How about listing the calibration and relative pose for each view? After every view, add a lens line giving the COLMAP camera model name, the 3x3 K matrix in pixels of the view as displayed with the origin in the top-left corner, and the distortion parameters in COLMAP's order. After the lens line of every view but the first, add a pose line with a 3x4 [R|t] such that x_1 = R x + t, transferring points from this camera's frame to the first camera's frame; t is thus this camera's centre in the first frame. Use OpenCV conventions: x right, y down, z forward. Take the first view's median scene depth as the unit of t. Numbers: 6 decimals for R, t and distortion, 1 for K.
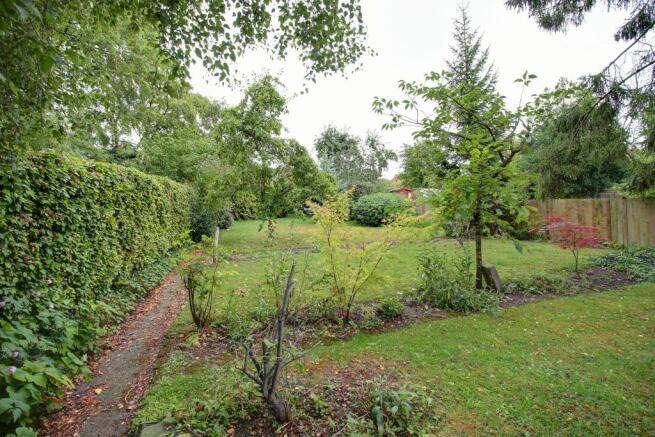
lens RADIAL K [[319.0, 0, 326.7], [0, 319.0, 209.9], [0, 0, 1]] dist [0.000885, -0.000233]
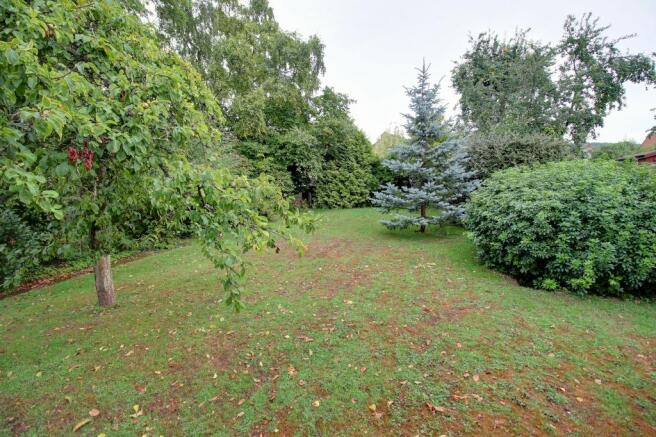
lens RADIAL K [[319.5, 0, 327.2], [0, 319.5, 209.8], [0, 0, 1]] dist [0.000885, -0.000233]
pose [[0.839166, 0.047196, -0.541824, 0.097648], [0.000557, 0.996153, 0.087634, -0.022637], [0.543875, -0.073841, 0.835911, 0.410184]]
